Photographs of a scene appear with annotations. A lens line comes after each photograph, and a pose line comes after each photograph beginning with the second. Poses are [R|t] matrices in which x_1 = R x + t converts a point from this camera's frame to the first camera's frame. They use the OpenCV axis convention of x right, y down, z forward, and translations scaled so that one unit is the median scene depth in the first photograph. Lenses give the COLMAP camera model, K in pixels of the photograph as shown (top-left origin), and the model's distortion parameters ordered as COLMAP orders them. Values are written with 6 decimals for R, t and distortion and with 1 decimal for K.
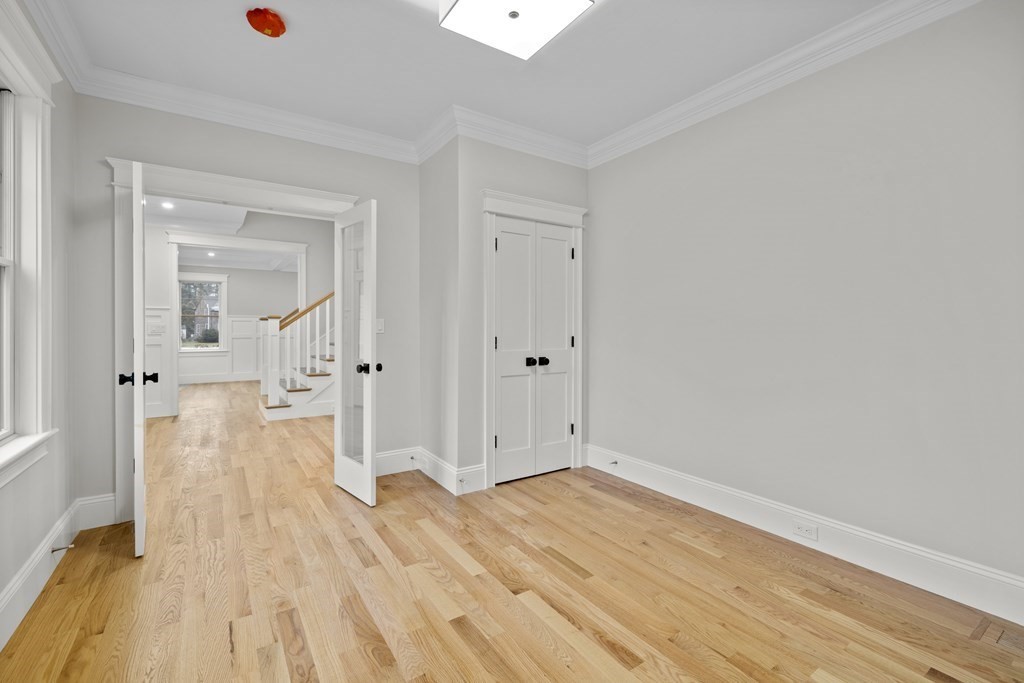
lens RADIAL K [[442.7, 0, 515.6], [0, 442.7, 343.6], [0, 0, 1]] dist [-0.021018, -0.000499]
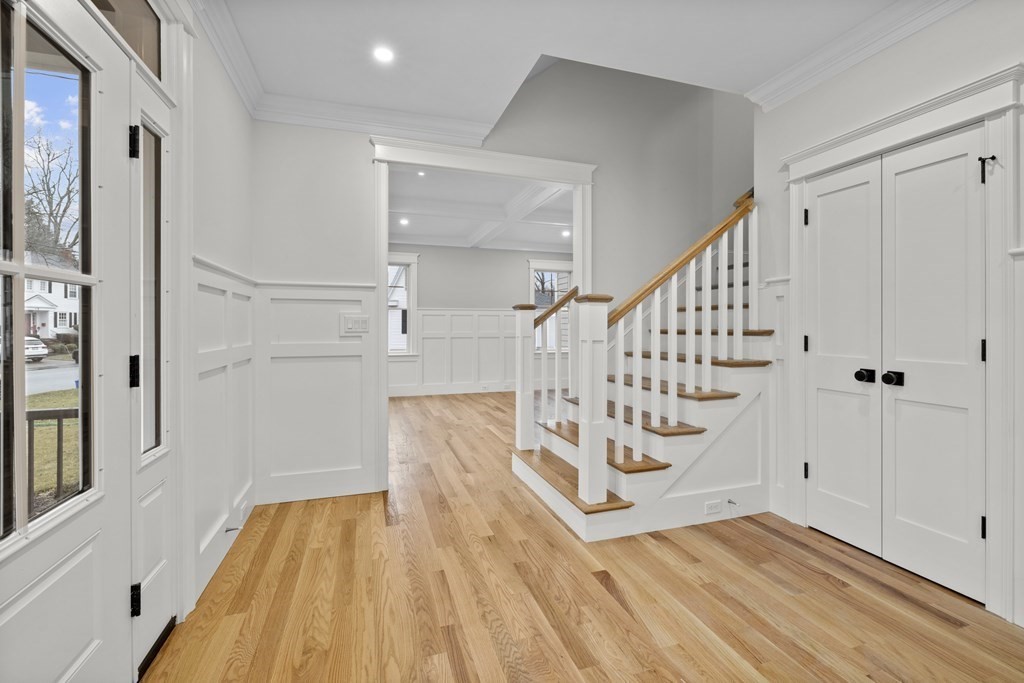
lens RADIAL K [[442.7, 0, 512.6], [0, 442.7, 331.2], [0, 0, 1]] dist [-0.021018, -0.000499]
pose [[0.966297, 0.010575, -0.257212, -0.495206], [-0.010043, 0.999944, 0.003382, -0.030324], [0.257233, -0.000684, 0.966349, 0.530819]]
